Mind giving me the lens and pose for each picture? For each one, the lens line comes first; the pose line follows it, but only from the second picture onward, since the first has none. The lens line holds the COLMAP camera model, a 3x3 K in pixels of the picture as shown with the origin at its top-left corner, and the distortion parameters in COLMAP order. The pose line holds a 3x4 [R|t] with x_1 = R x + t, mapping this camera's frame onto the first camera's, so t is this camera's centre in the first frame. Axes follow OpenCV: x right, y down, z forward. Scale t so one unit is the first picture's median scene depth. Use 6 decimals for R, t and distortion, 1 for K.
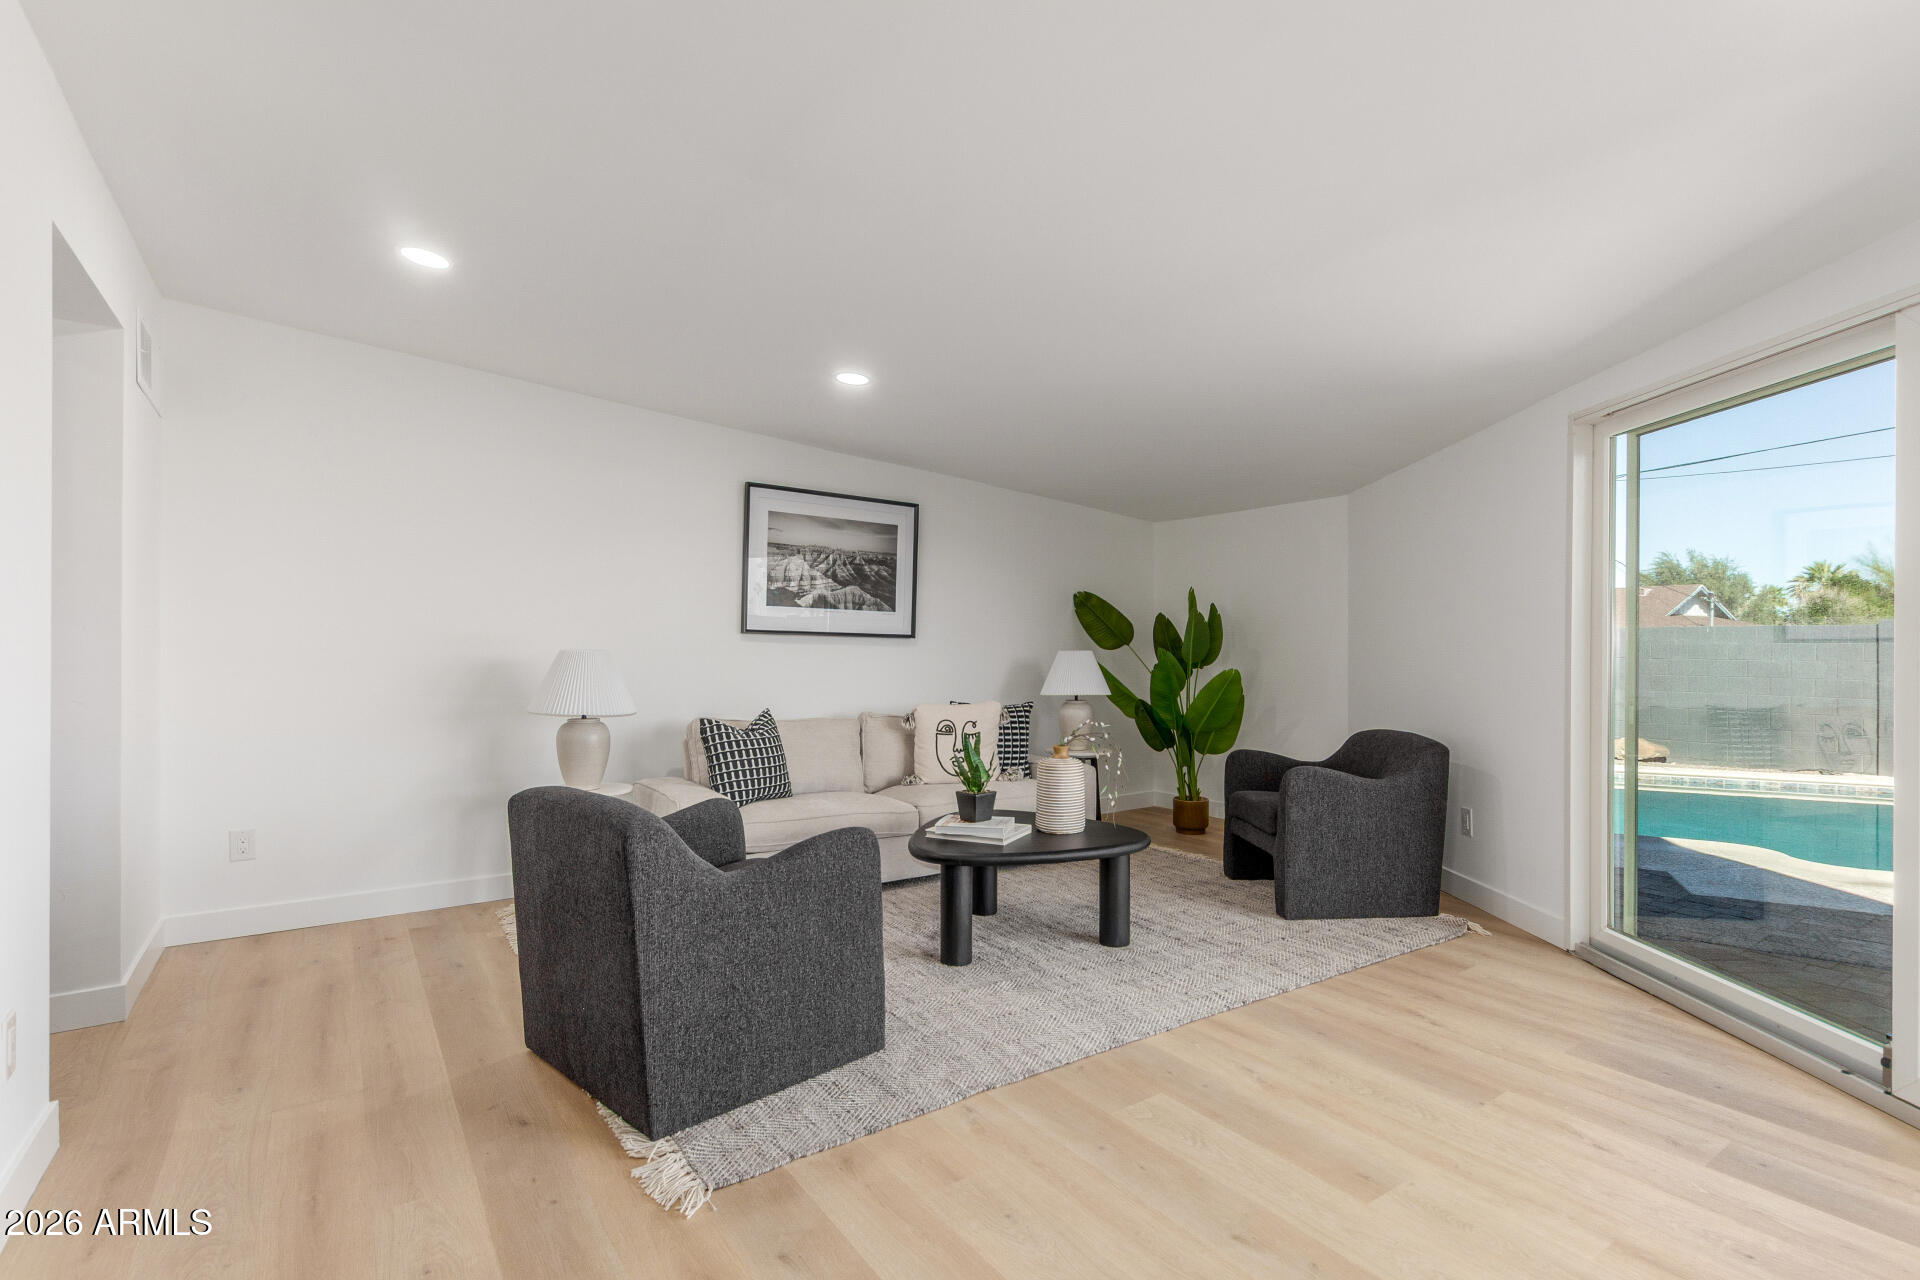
lens RADIAL K [[920.1, 0, 1011.9], [0, 920.1, 644.4], [0, 0, 1]] dist [-0.001064, 0.000145]
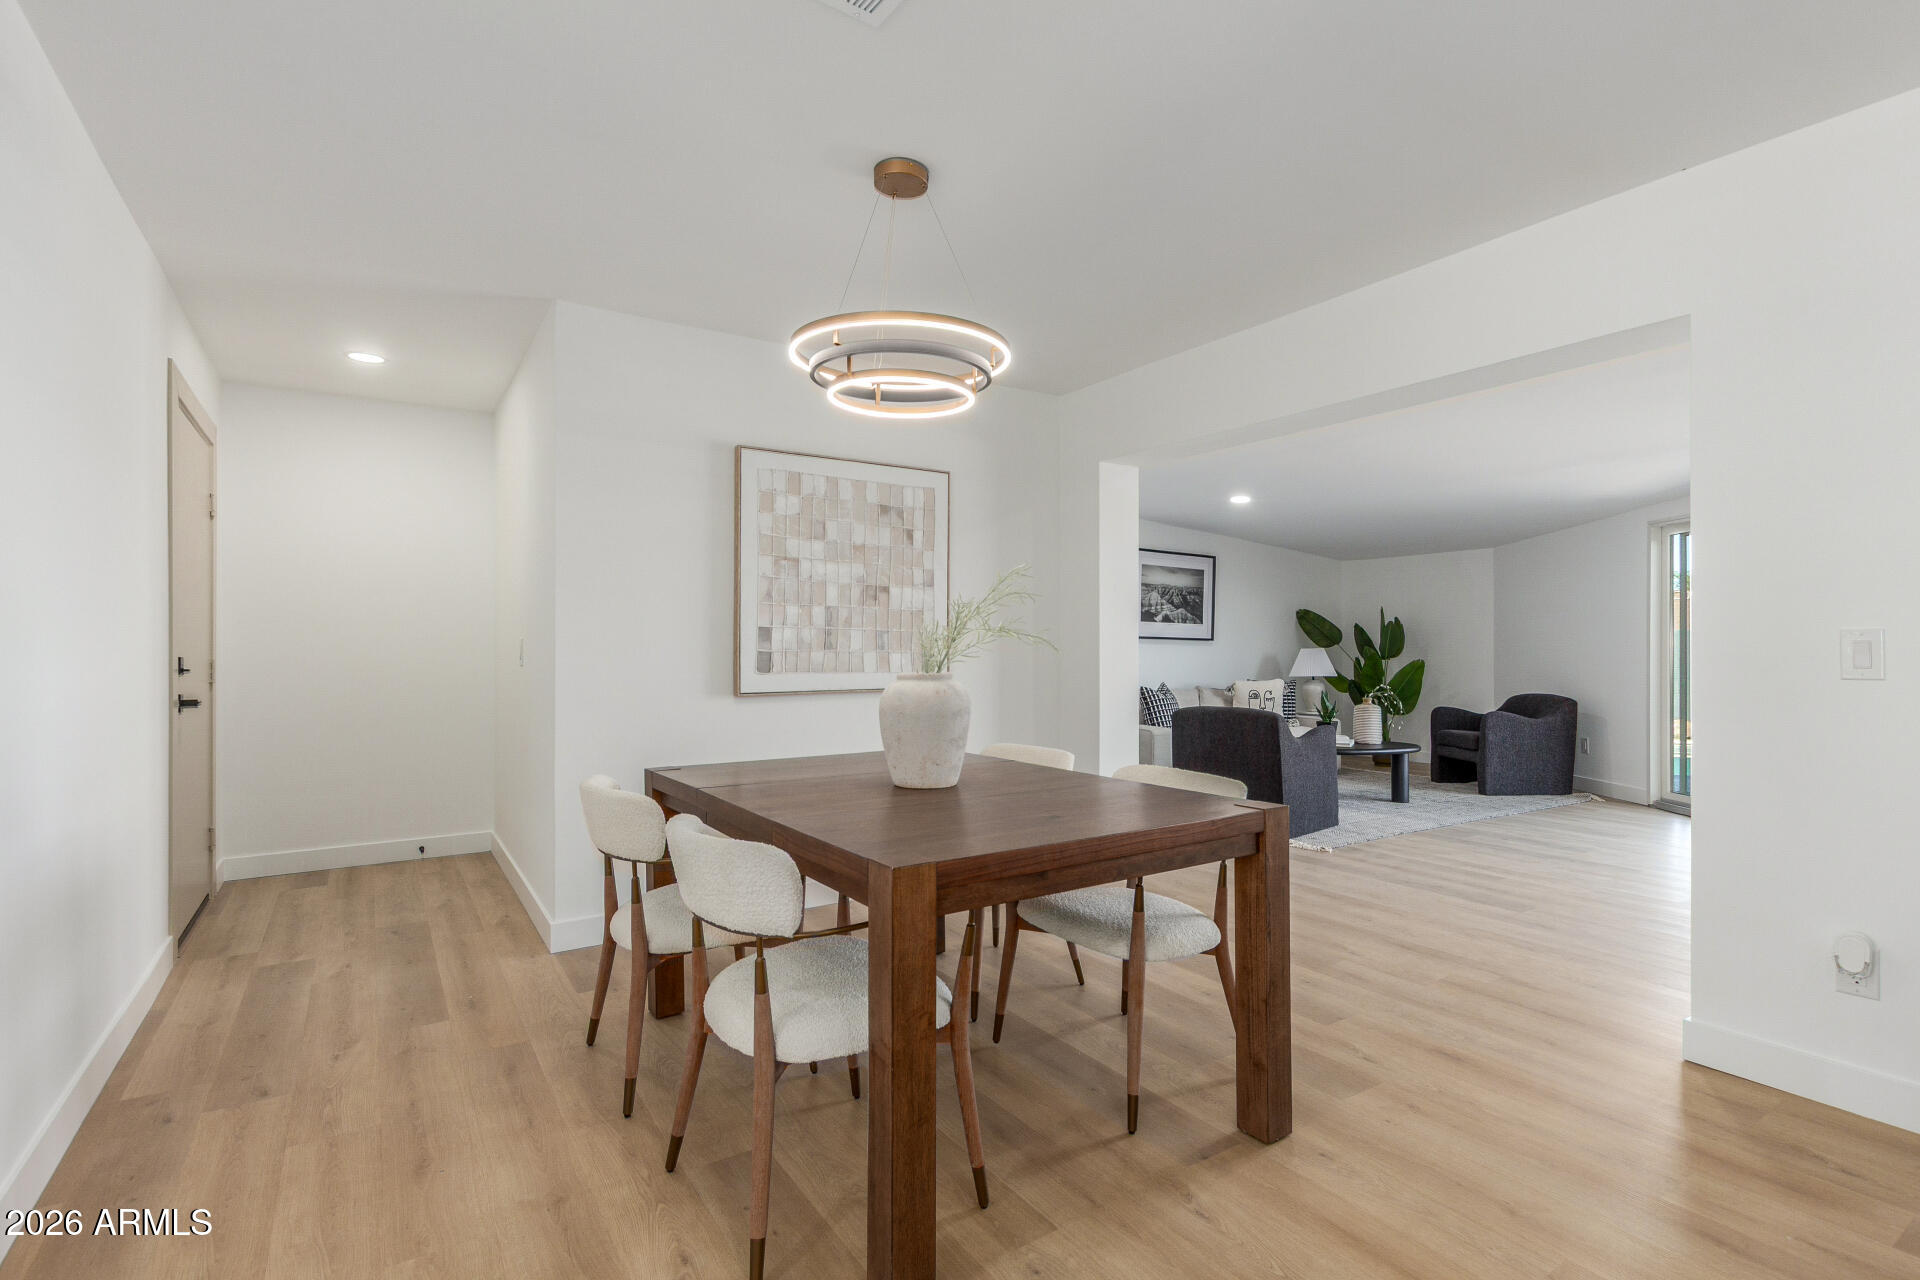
lens RADIAL K [[920.1, 0, 990.5], [0, 920.1, 641.1], [0, 0, 1]] dist [-0.001064, 0.000145]
pose [[0.998288, -0.004997, -0.058275, -0.427819], [0.004735, 0.999978, -0.004641, -0.000619], [0.058297, 0.004358, 0.998290, -0.650594]]
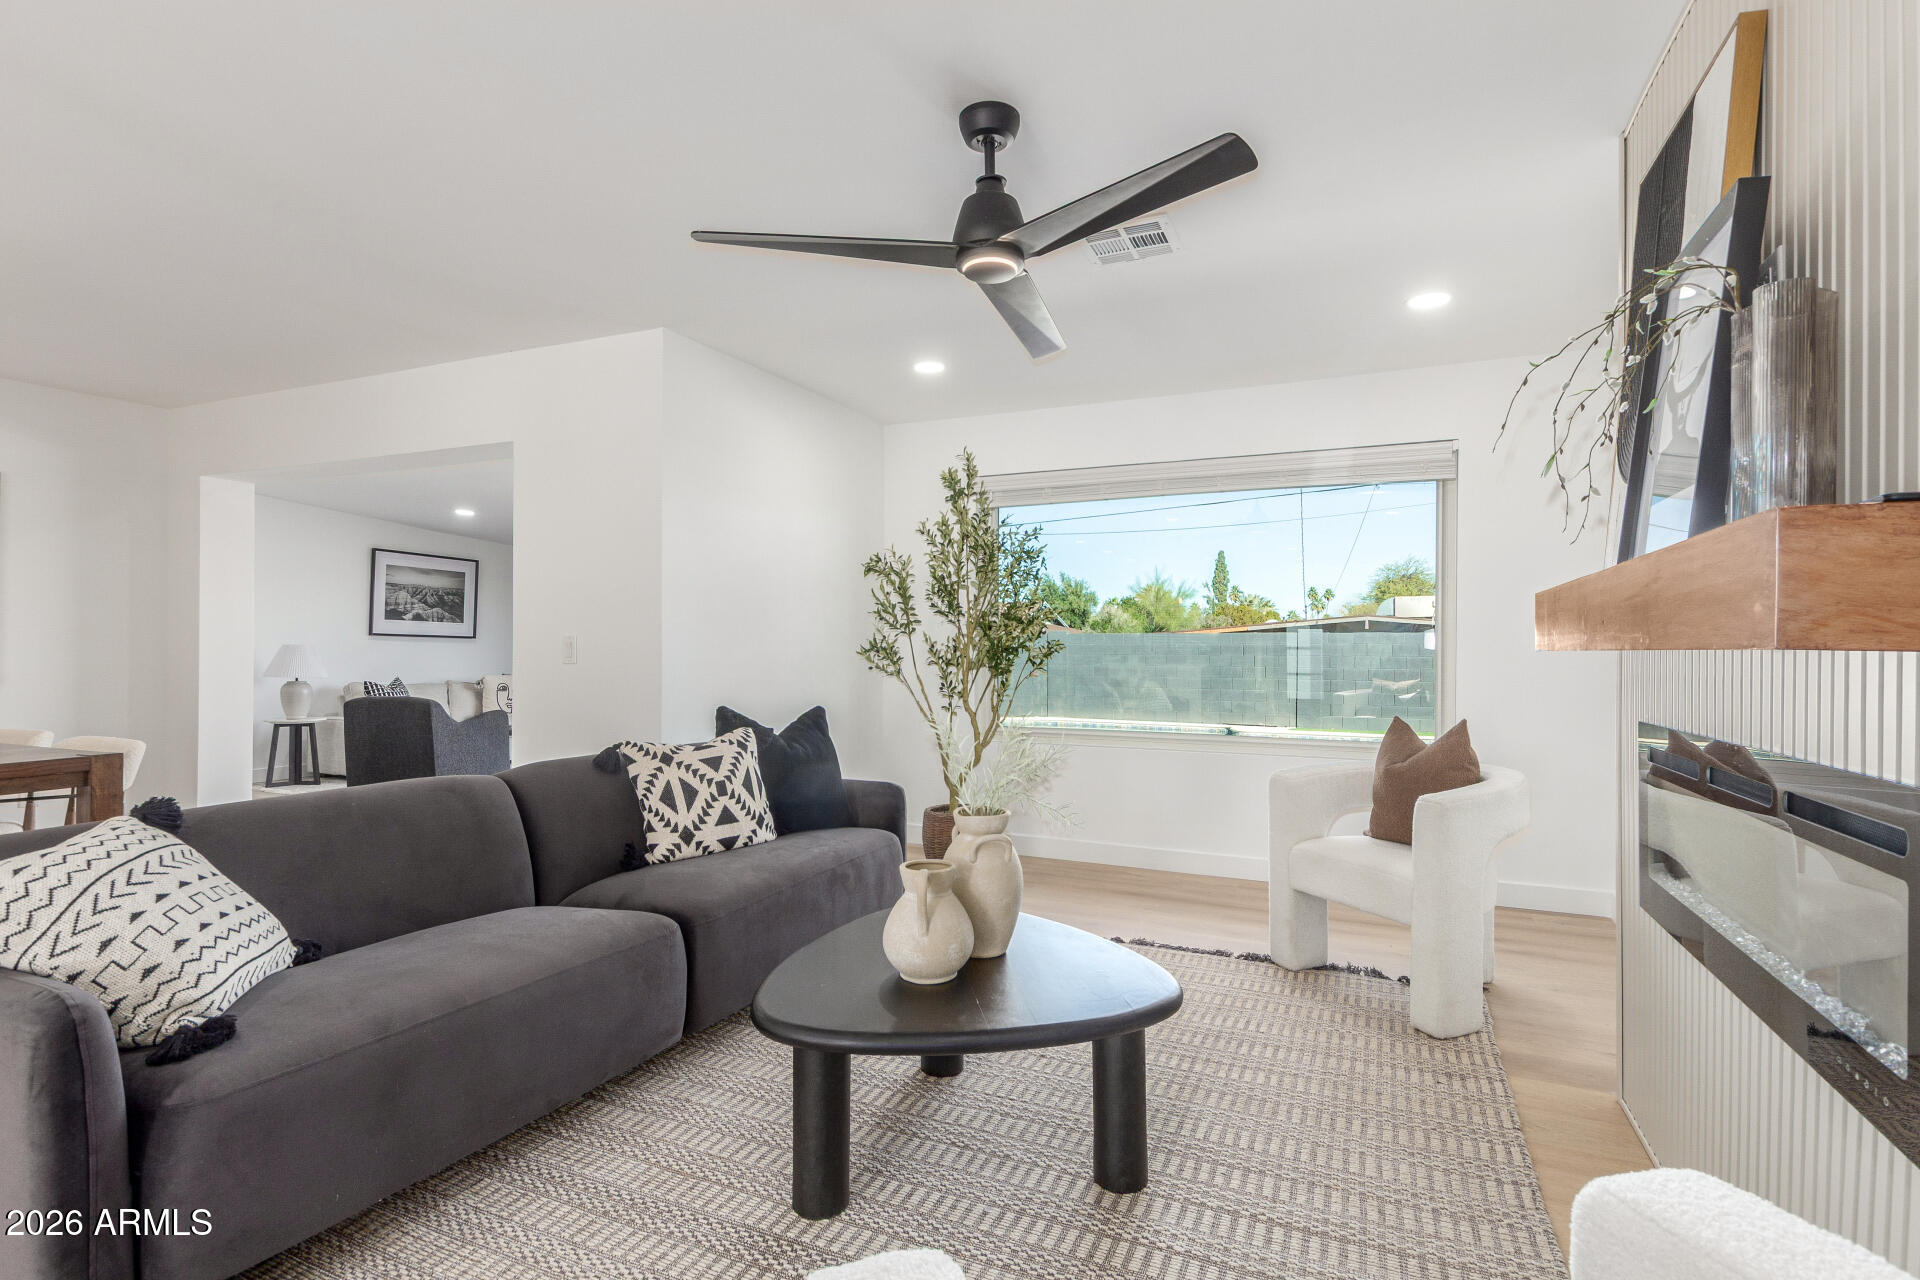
lens RADIAL K [[920.1, 0, 989.2], [0, 920.1, 644.9], [0, 0, 1]] dist [-0.001064, 0.000145]
pose [[0.872648, 0.001303, 0.488349, -0.116064], [-0.003079, 0.999991, 0.002835, -0.002764], [-0.488341, -0.003978, 0.872644, -1.031165]]
